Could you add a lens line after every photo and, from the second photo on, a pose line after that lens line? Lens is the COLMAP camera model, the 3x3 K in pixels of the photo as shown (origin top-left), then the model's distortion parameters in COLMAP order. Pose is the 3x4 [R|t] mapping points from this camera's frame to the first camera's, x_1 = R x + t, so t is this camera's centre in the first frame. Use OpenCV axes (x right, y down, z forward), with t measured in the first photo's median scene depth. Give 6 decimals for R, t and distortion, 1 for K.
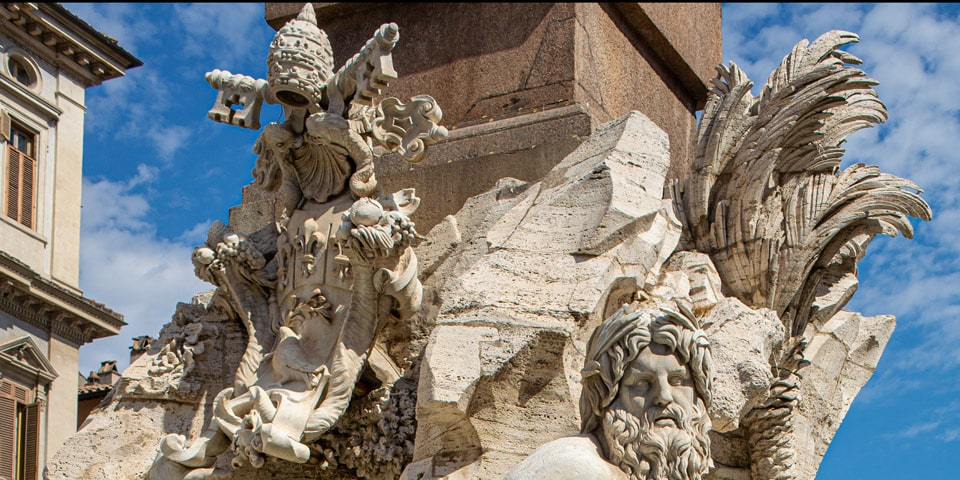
lens RADIAL K [[2917.9, 0, 480.0], [0, 2917.9, 240.0], [0, 0, 1]] dist [-0.047766, 0.306403]
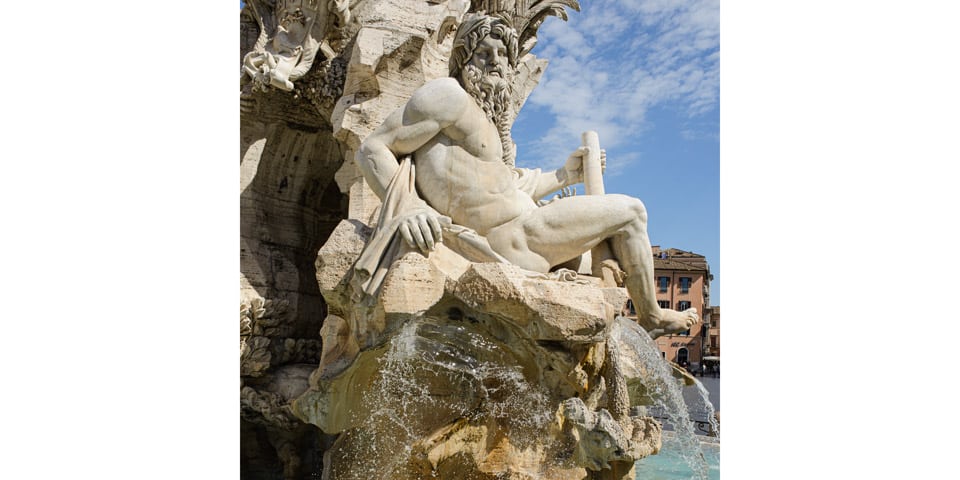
lens RADIAL K [[1045.9, 0, 480.0], [0, 1045.9, 240.0], [0, 0, 1]] dist [0.001342, 0.006389]
pose [[0.978742, 0.058655, 0.196531, -0.067510], [-0.087111, 0.986393, 0.139432, 0.065202], [-0.185679, -0.153588, 0.970533, 0.257934]]
